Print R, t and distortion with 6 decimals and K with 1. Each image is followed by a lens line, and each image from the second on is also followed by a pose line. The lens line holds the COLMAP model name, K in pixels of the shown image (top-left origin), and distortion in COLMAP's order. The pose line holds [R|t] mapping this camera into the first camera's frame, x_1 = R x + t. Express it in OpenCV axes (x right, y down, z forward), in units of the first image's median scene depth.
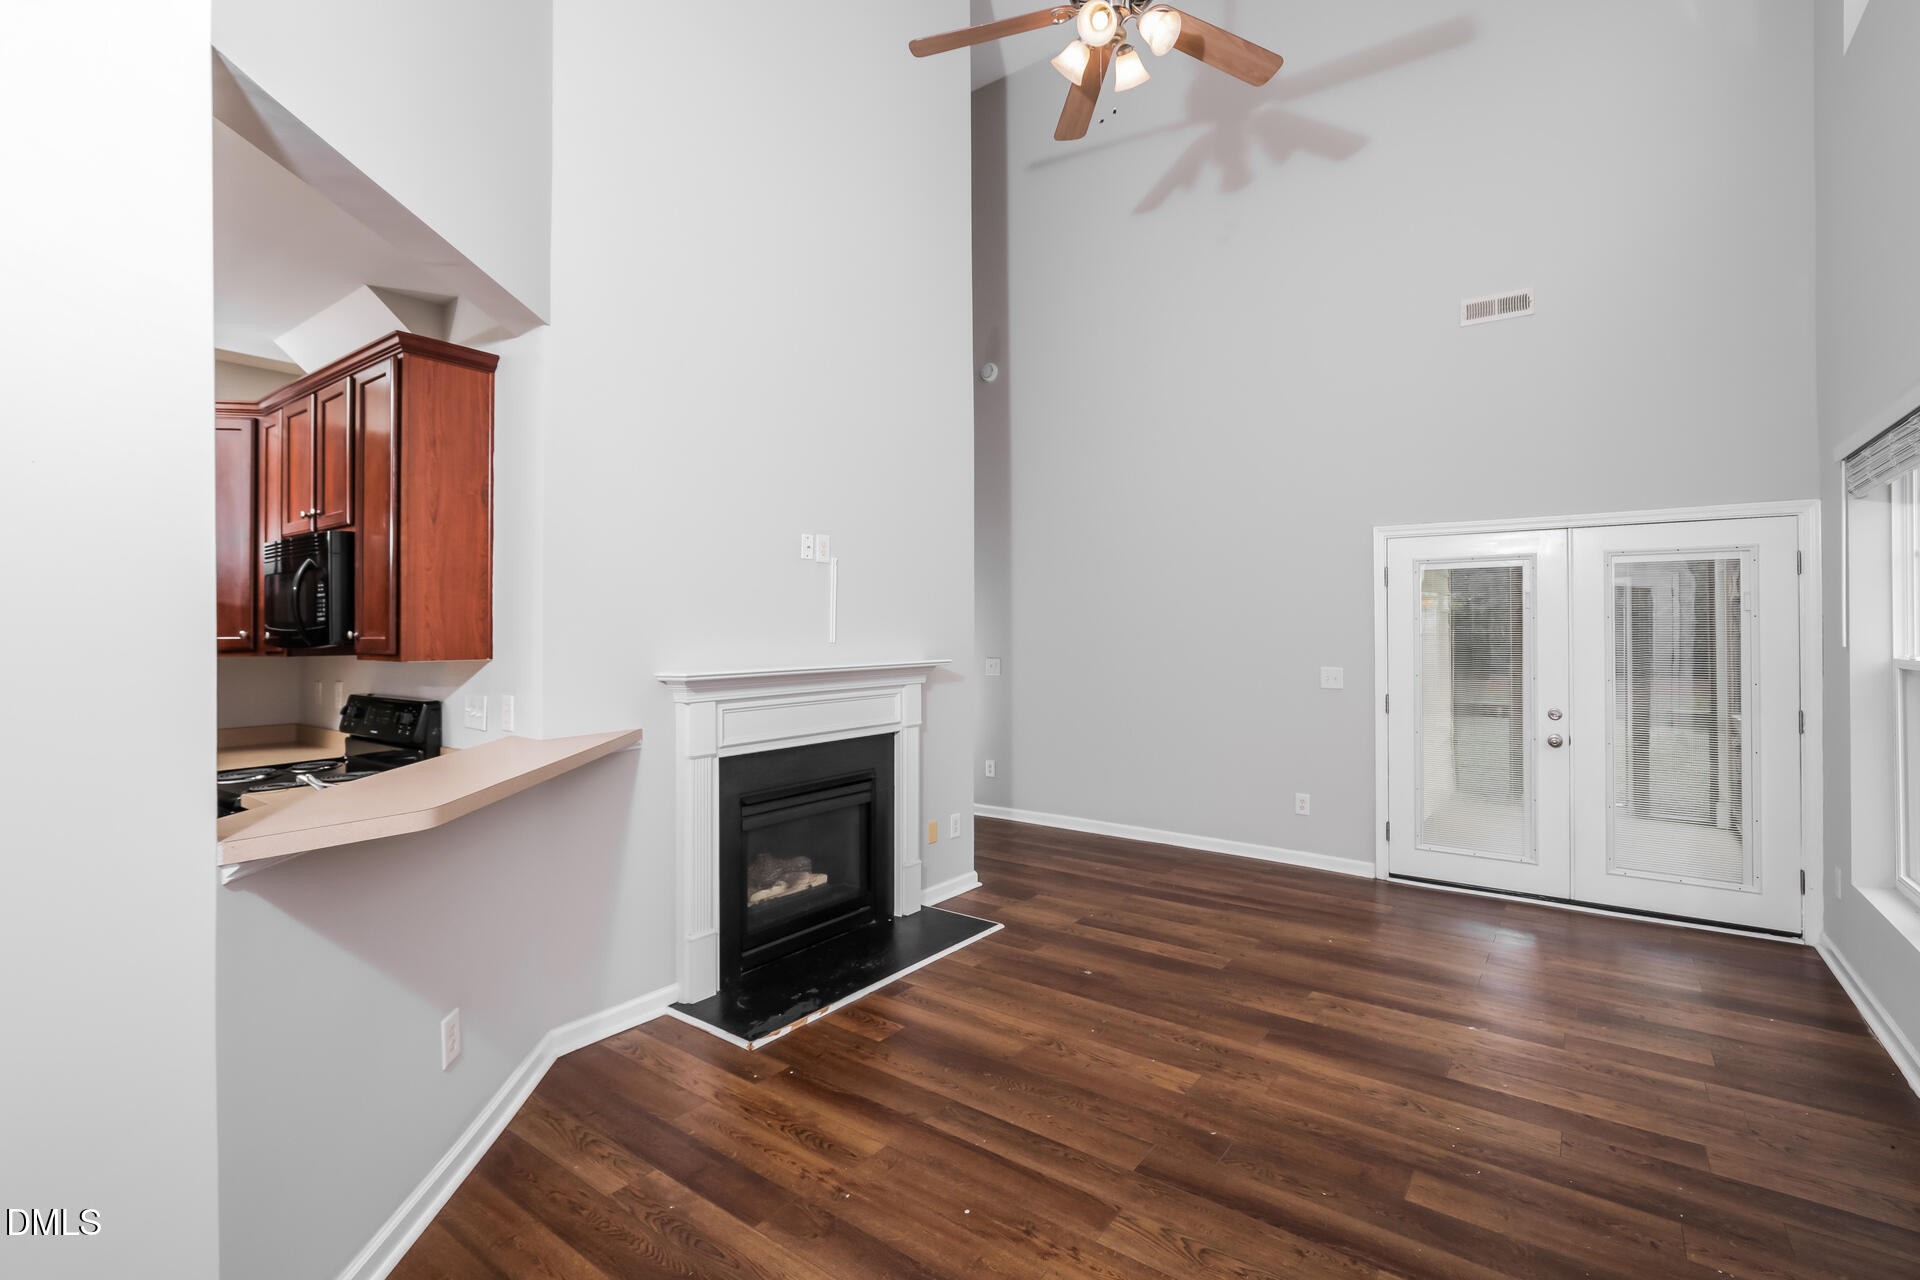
lens RADIAL K [[877.8, 0, 952.9], [0, 877.8, 626.2], [0, 0, 1]] dist [-0.011882, 0.002009]
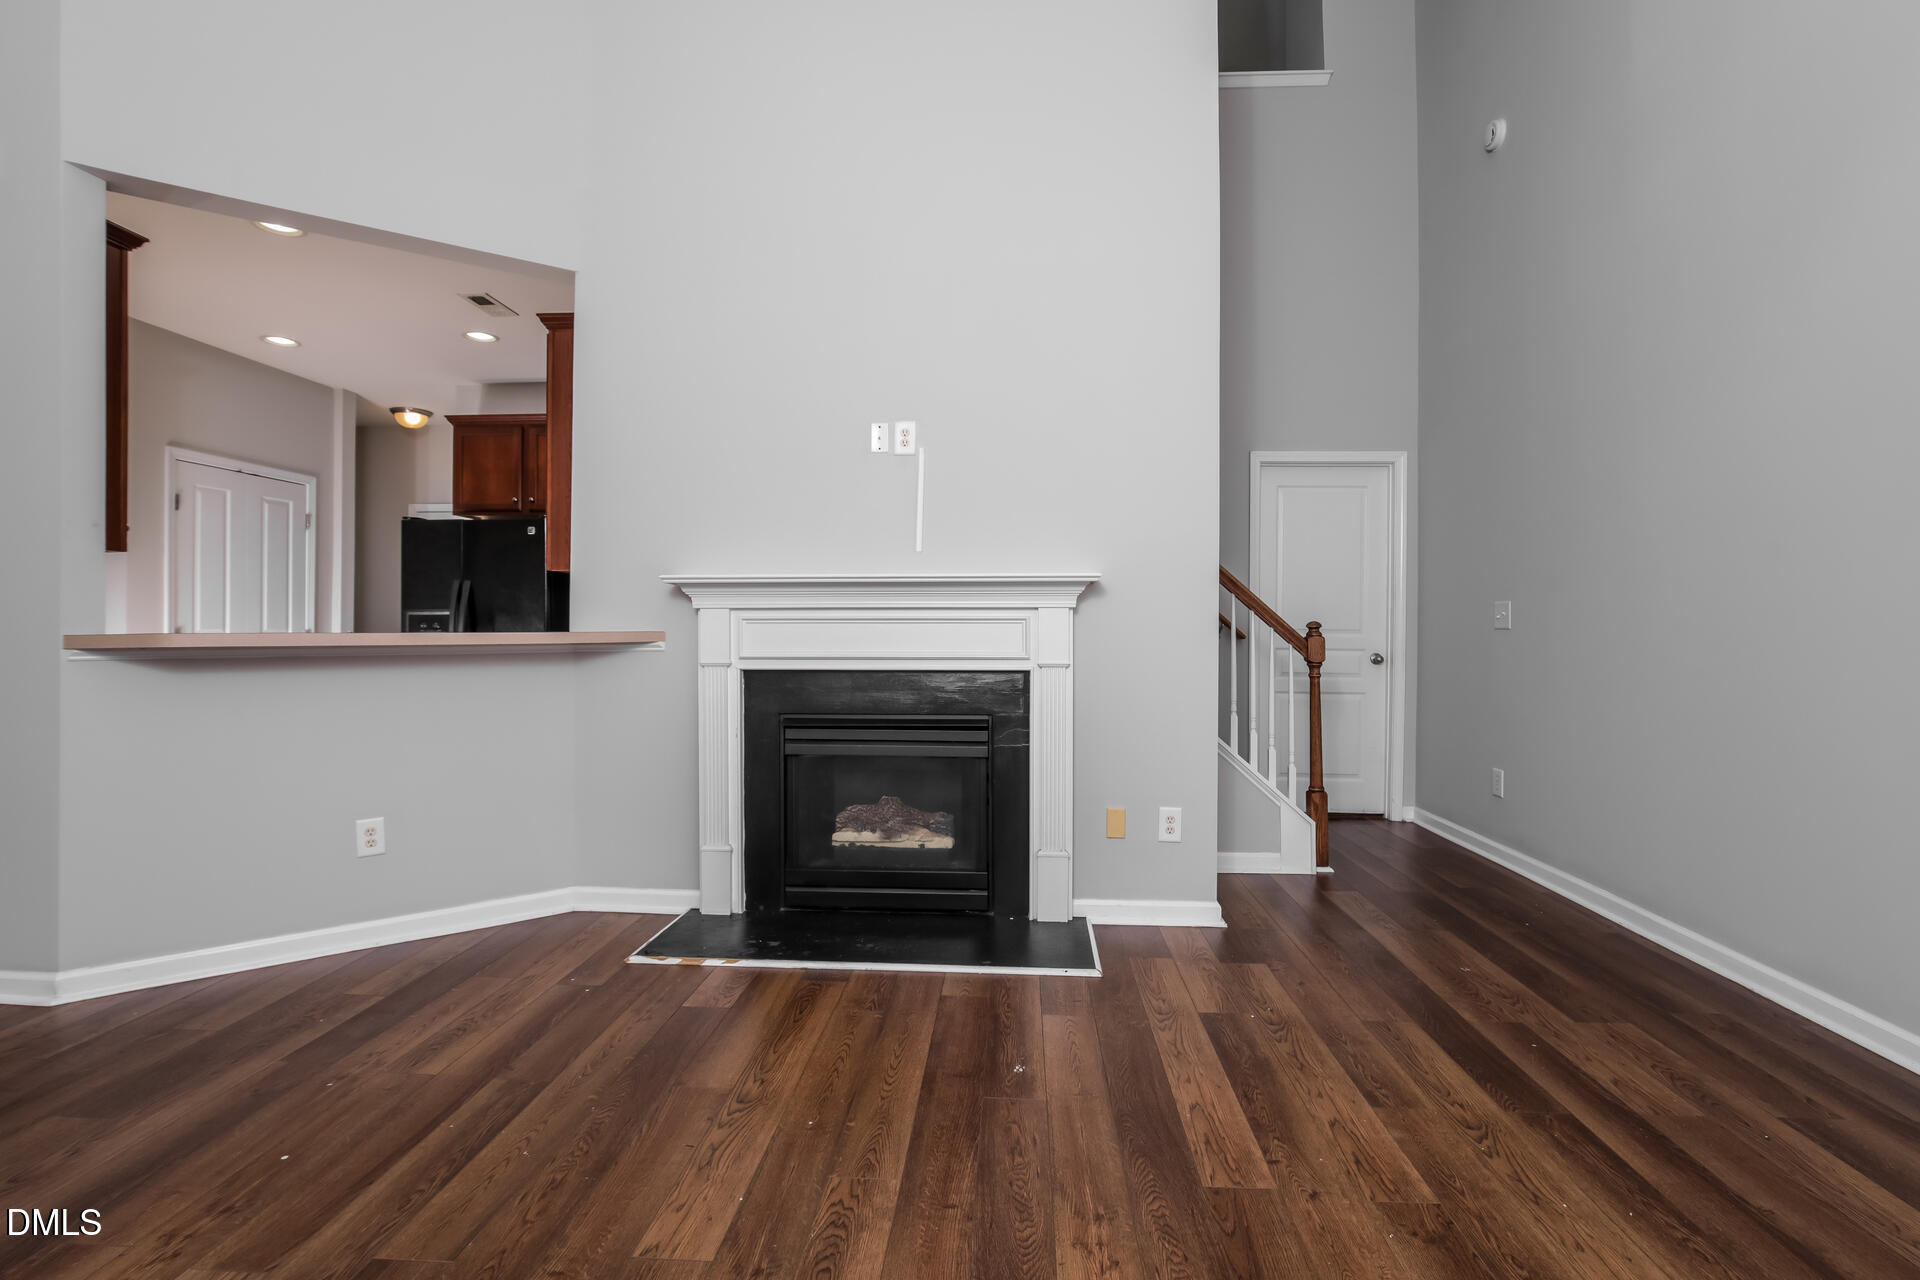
lens RADIAL K [[877.8, 0, 959.0], [0, 877.8, 628.6], [0, 0, 1]] dist [-0.011882, 0.002009]
pose [[0.542123, 0.003689, -0.840291, 0.616446], [-0.000904, 0.999992, 0.003806, 0.094982], [0.840299, -0.001304, 0.542122, 0.636226]]
